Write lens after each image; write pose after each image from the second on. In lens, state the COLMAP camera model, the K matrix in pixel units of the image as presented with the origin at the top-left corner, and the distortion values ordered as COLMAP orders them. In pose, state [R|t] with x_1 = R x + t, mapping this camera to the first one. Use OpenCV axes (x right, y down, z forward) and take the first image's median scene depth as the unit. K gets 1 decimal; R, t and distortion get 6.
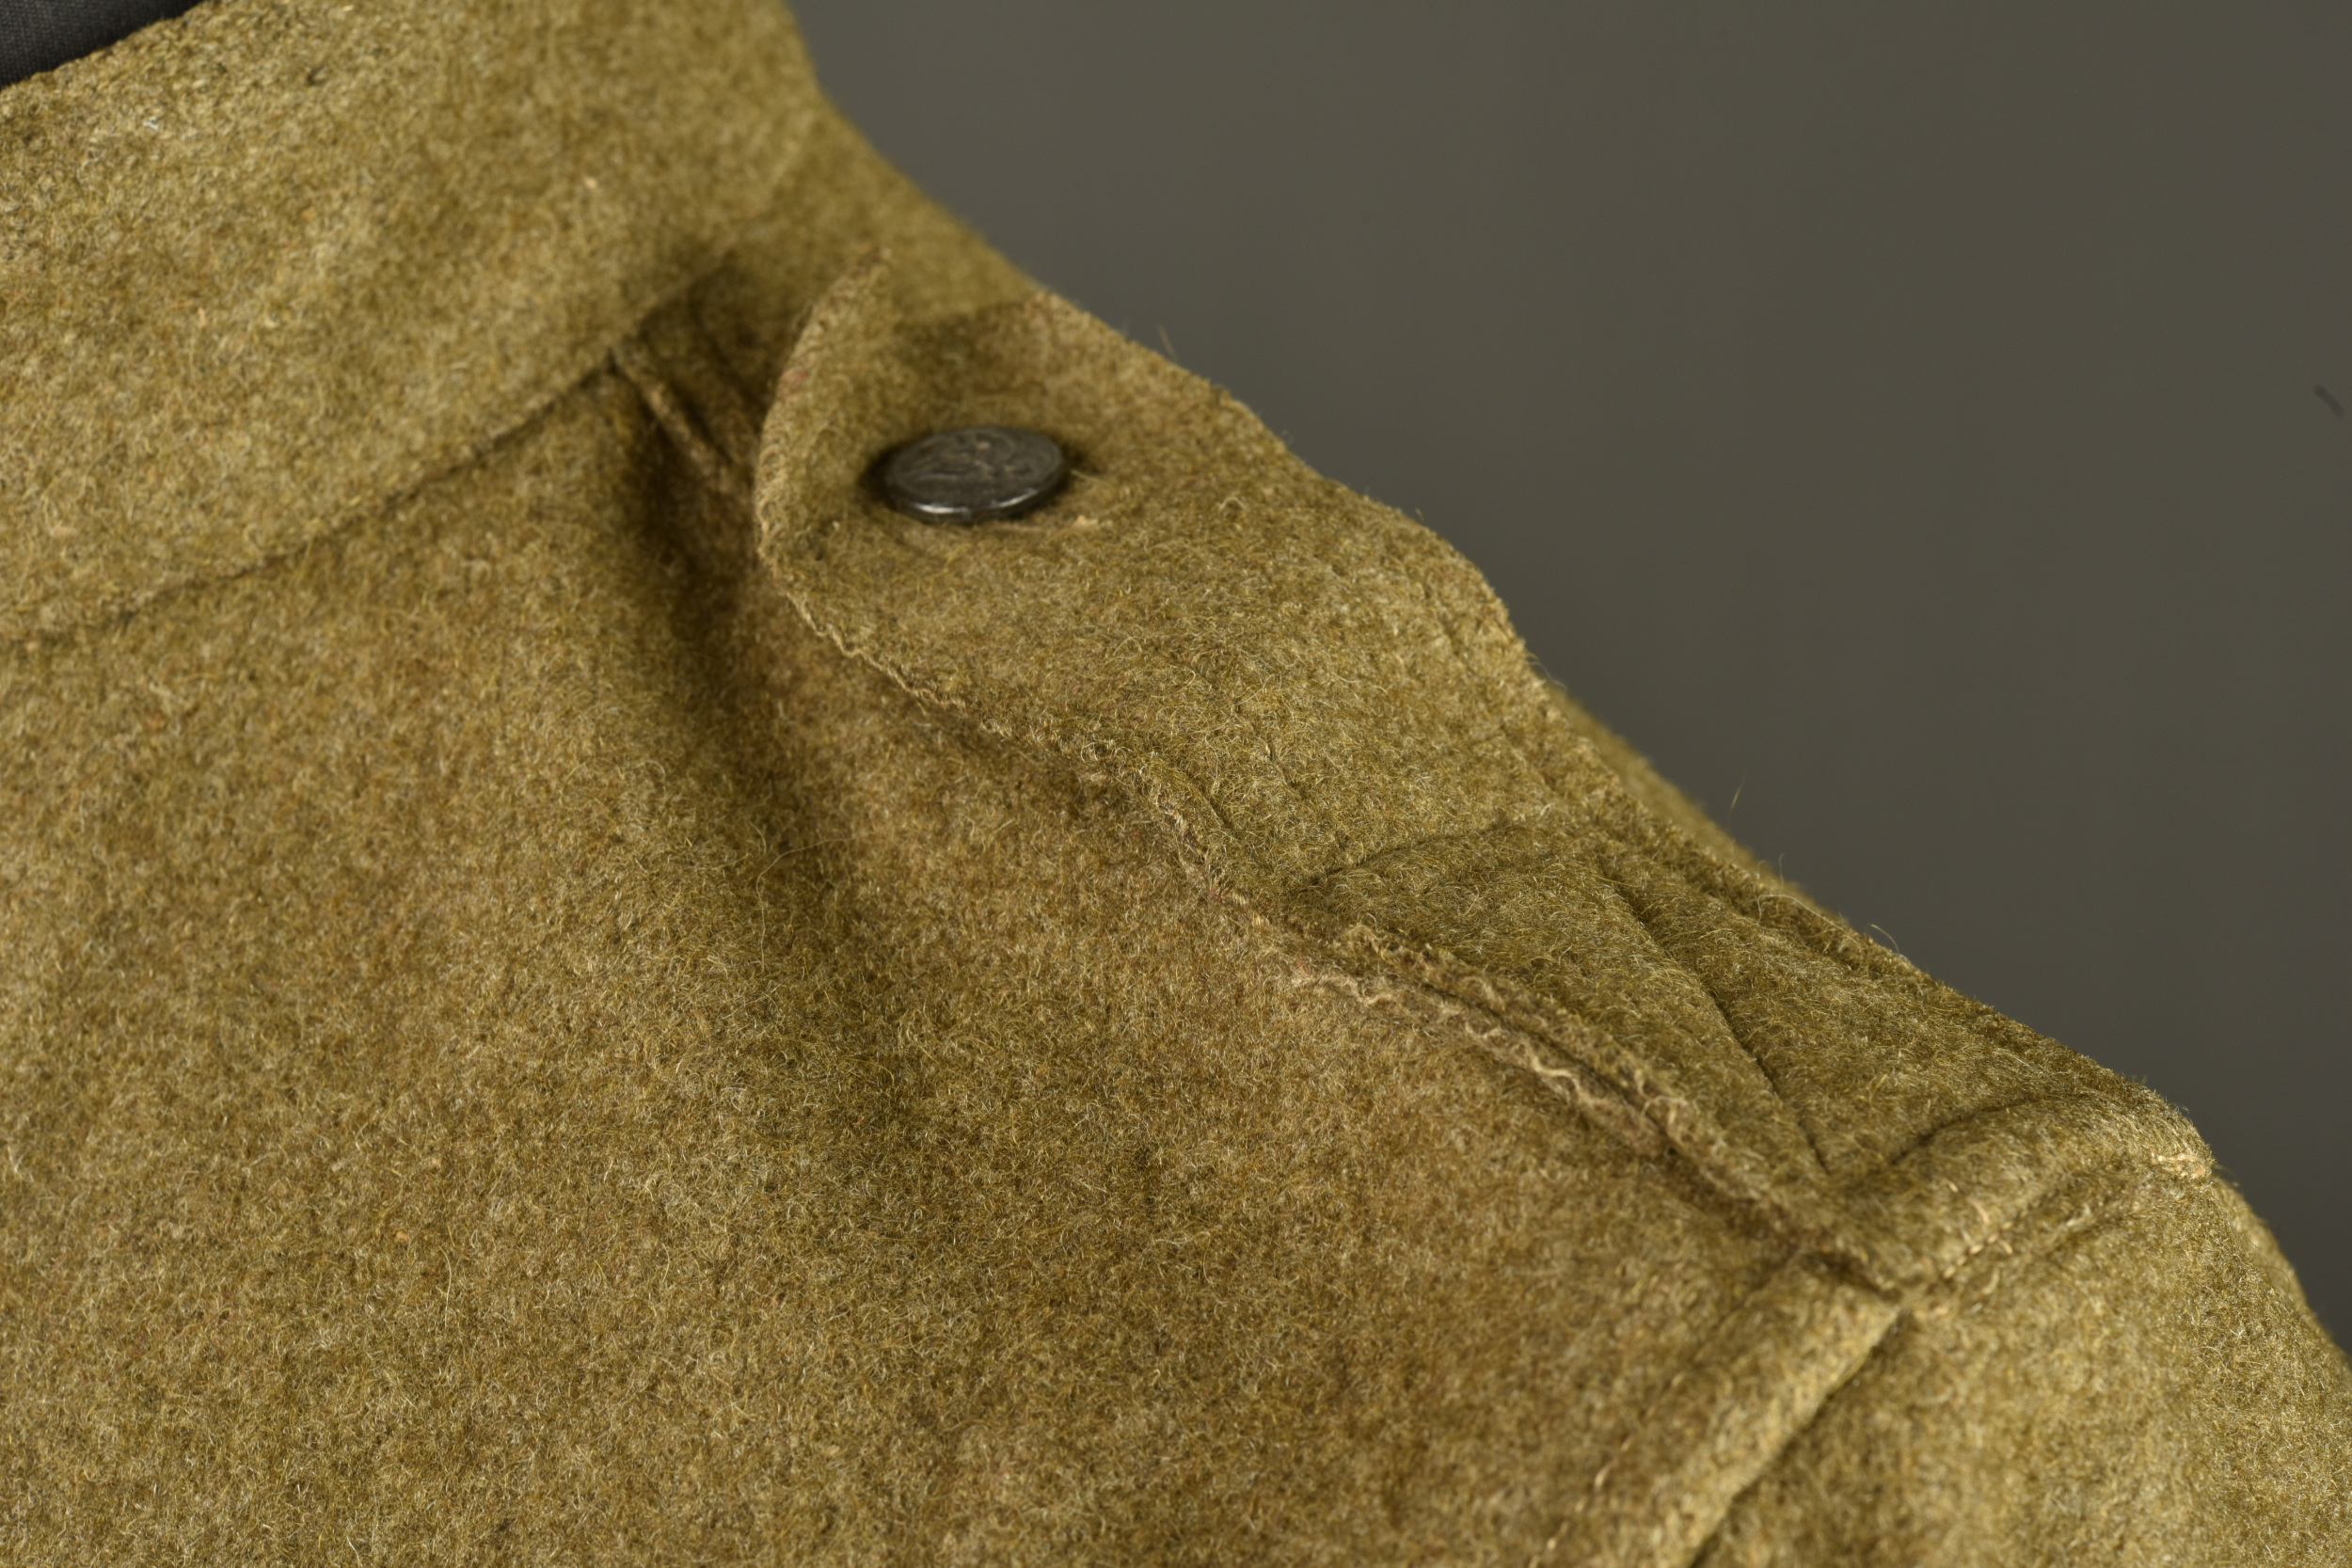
lens RADIAL K [[4268.4, 0, 1176.0], [0, 4268.4, 784.0], [0, 0, 1]] dist [0.032547, -0.228942]
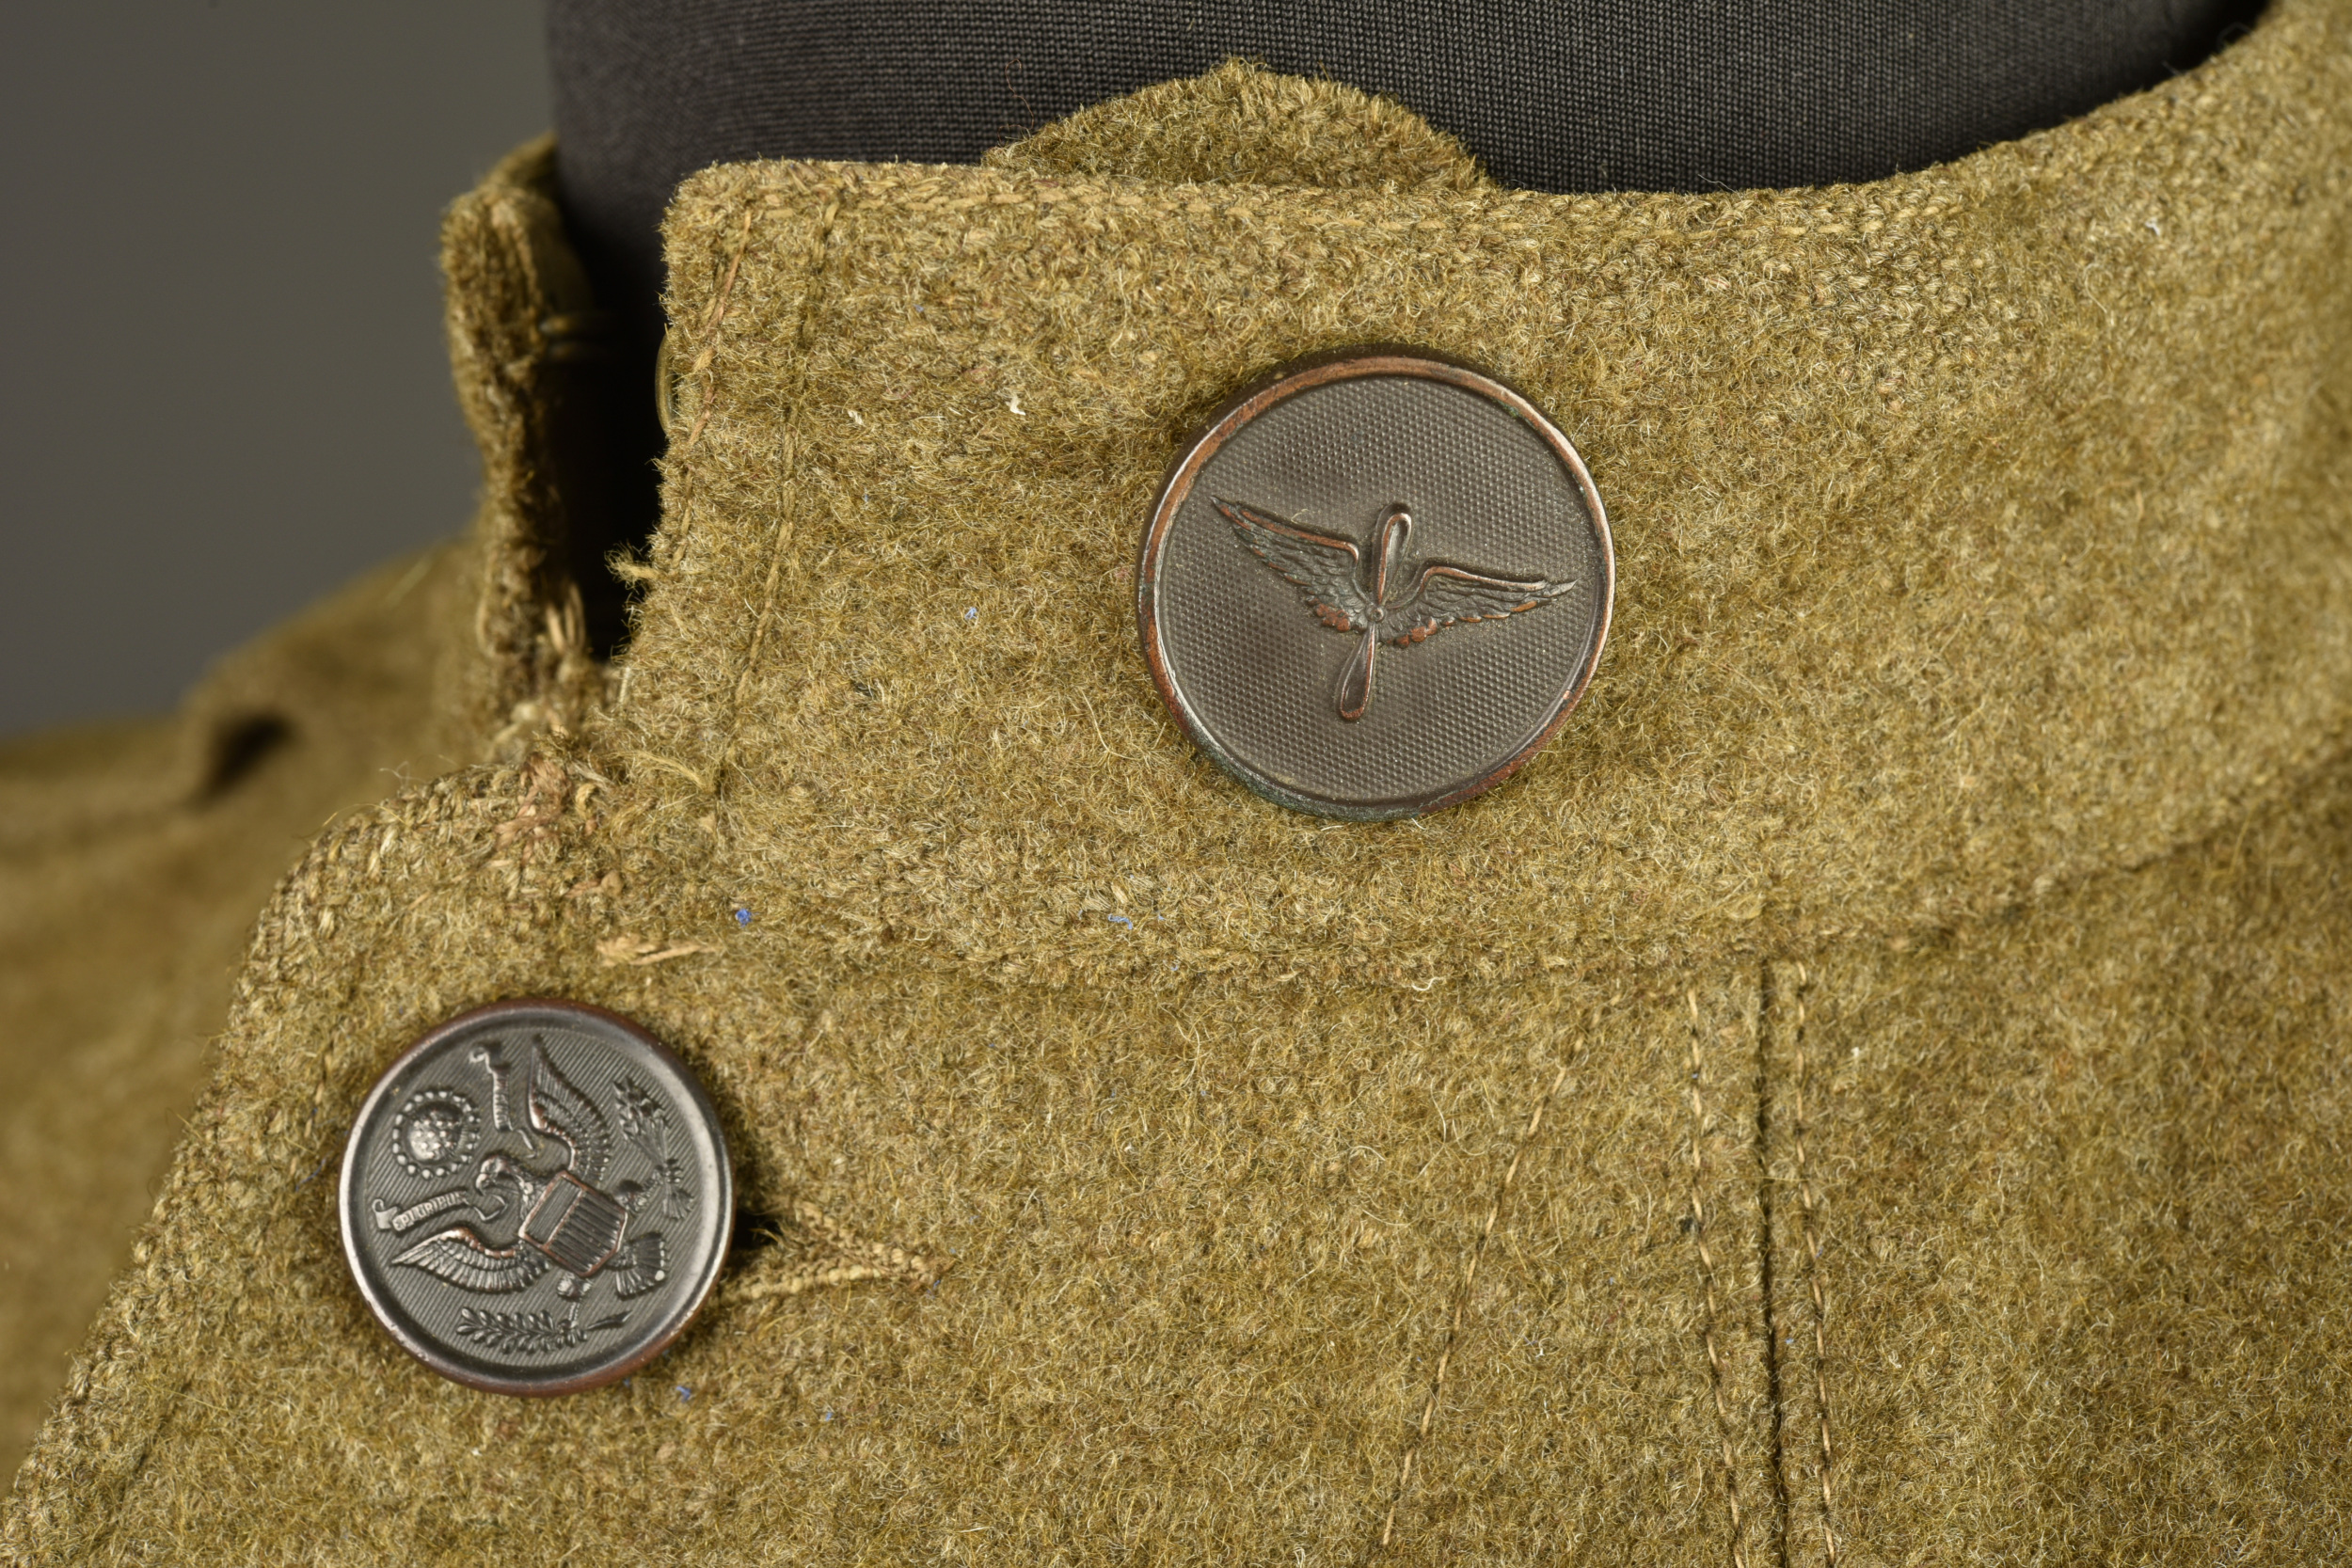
lens RADIAL K [[4268.4, 0, 1176.0], [0, 4268.4, 784.0], [0, 0, 1]] dist [0.032547, -0.228942]
pose [[0.978906, 0.080357, 0.187848, -0.521071], [-0.054967, 0.989091, -0.136669, 0.044367], [-0.196780, 0.123460, 0.972643, 0.342998]]
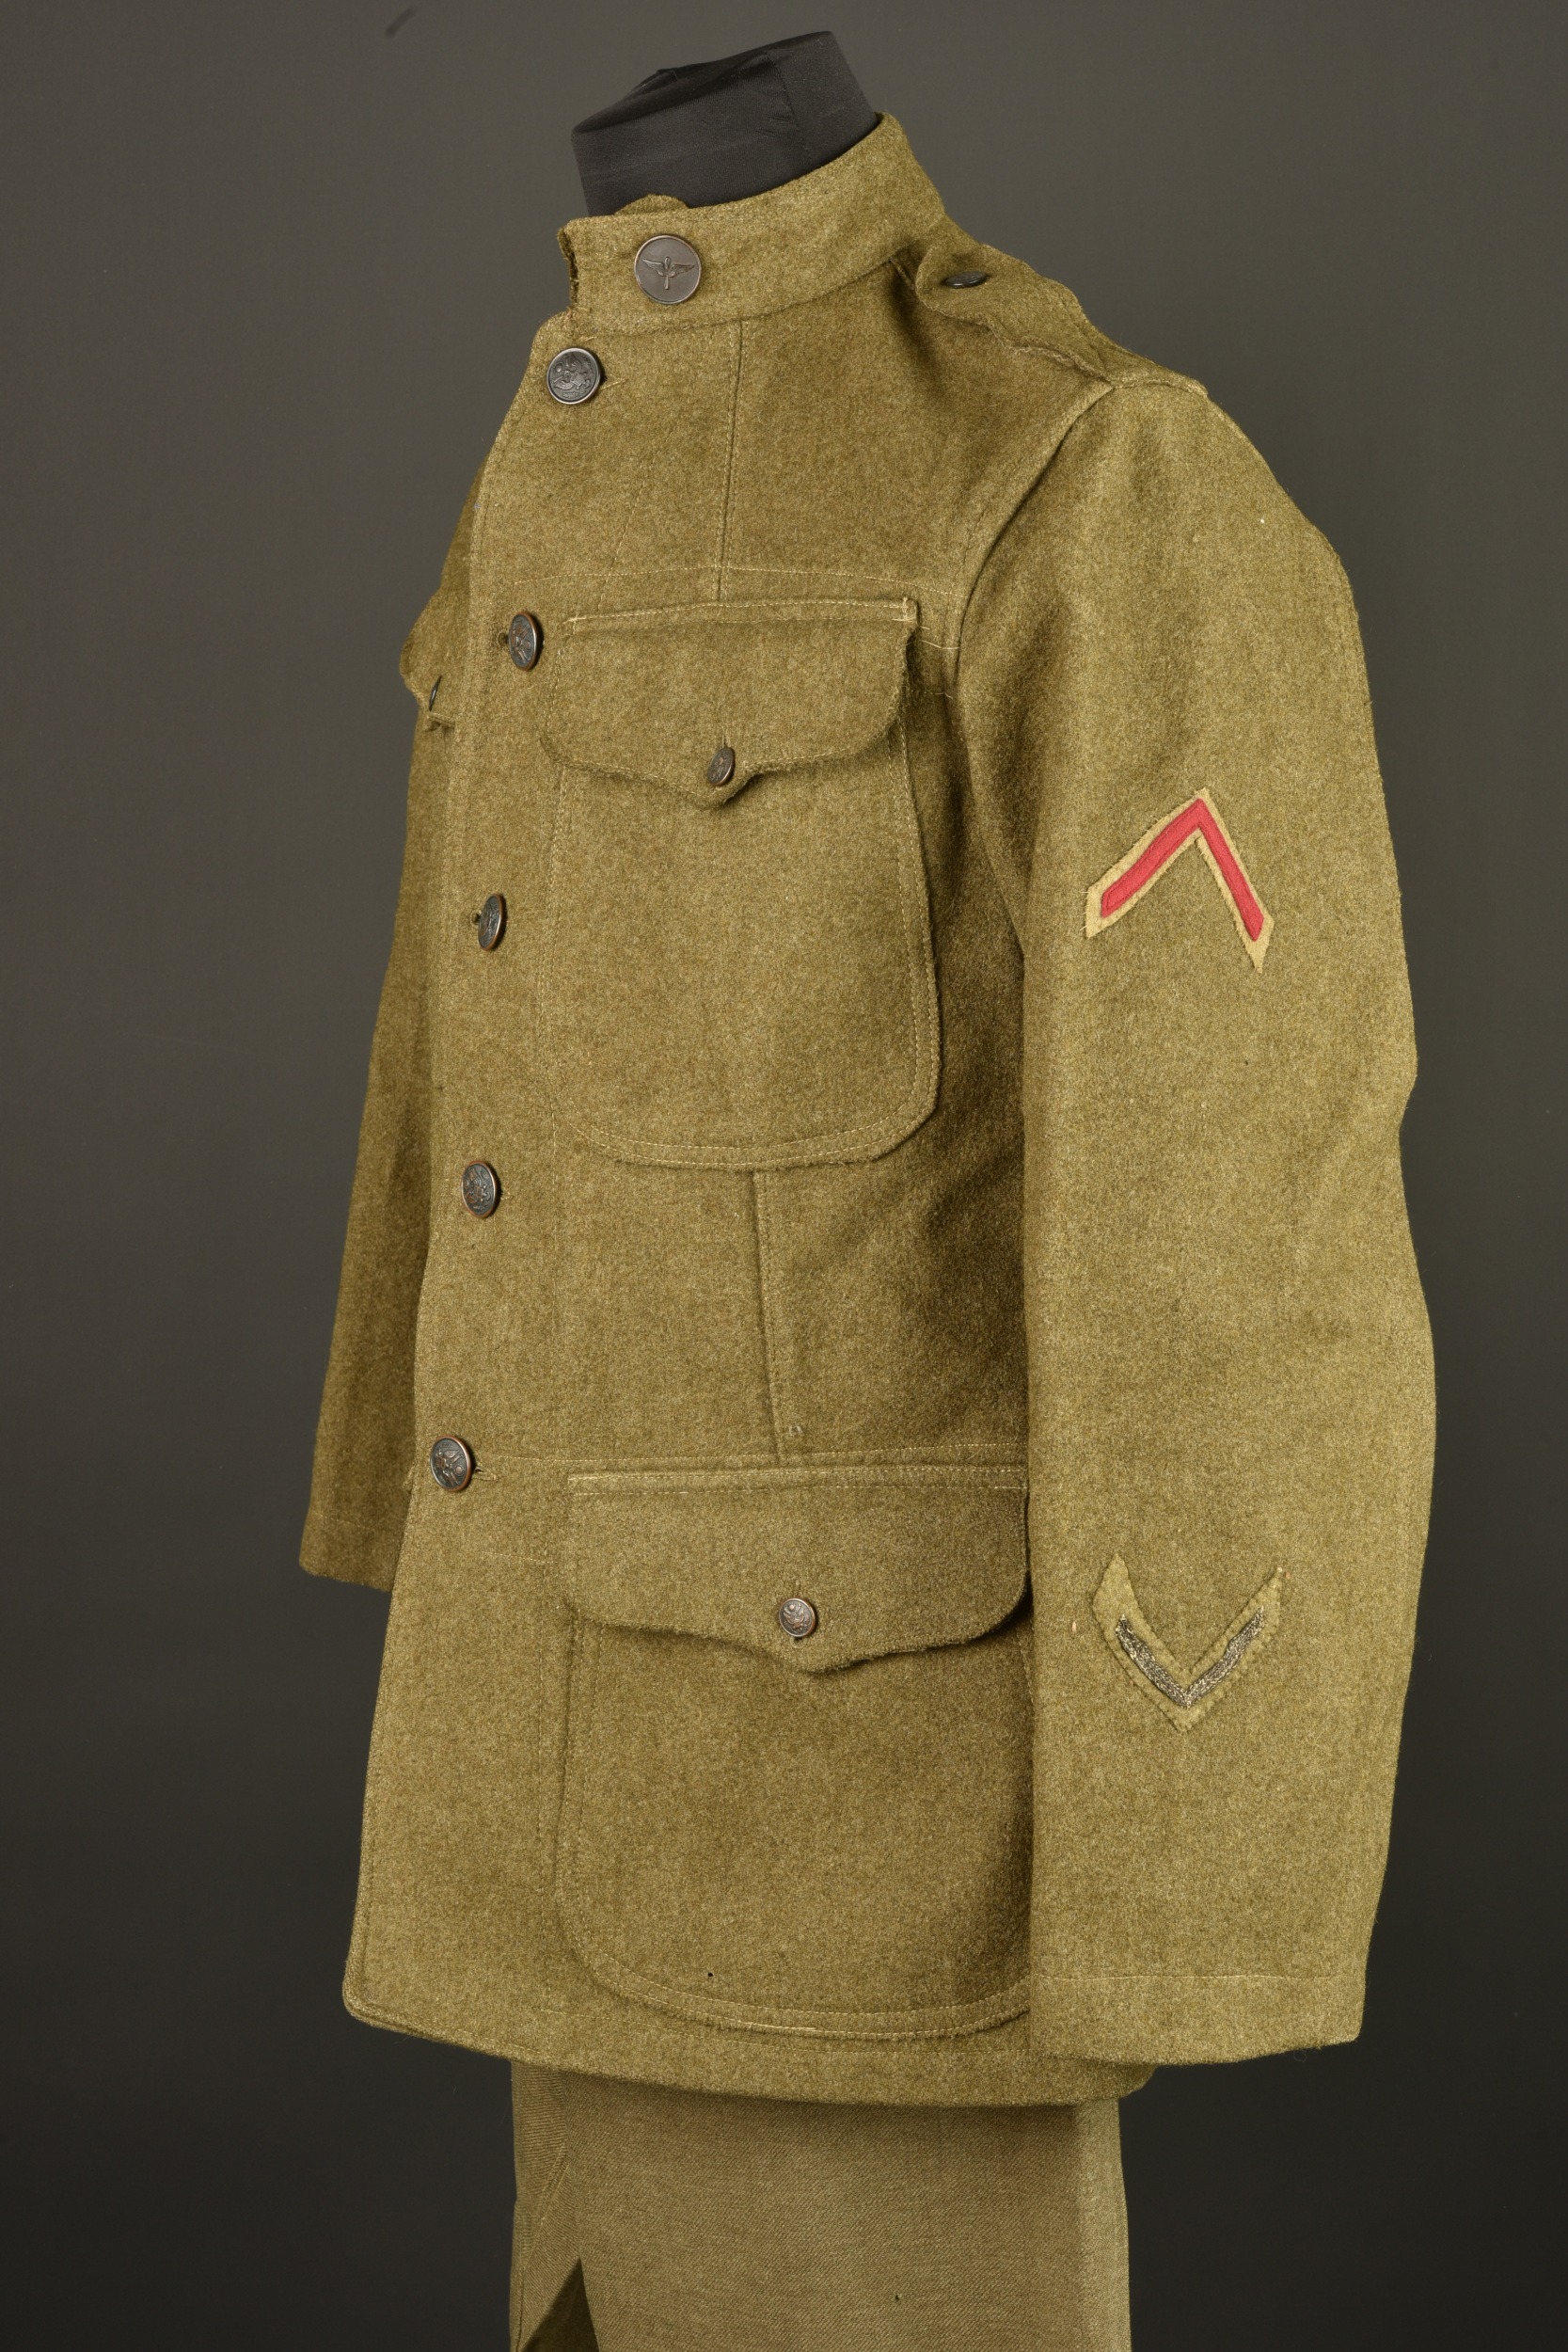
lens RADIAL K [[4268.4, 0, 777.3], [0, 4268.4, 1296.3], [0, 0, 1]] dist [0.032547, -0.228942]
pose [[0.985495, 0.024609, -0.167908, 0.551661], [-0.025624, 0.999664, -0.003882, 1.048745], [0.167756, 0.008129, 0.985795, -3.557516]]
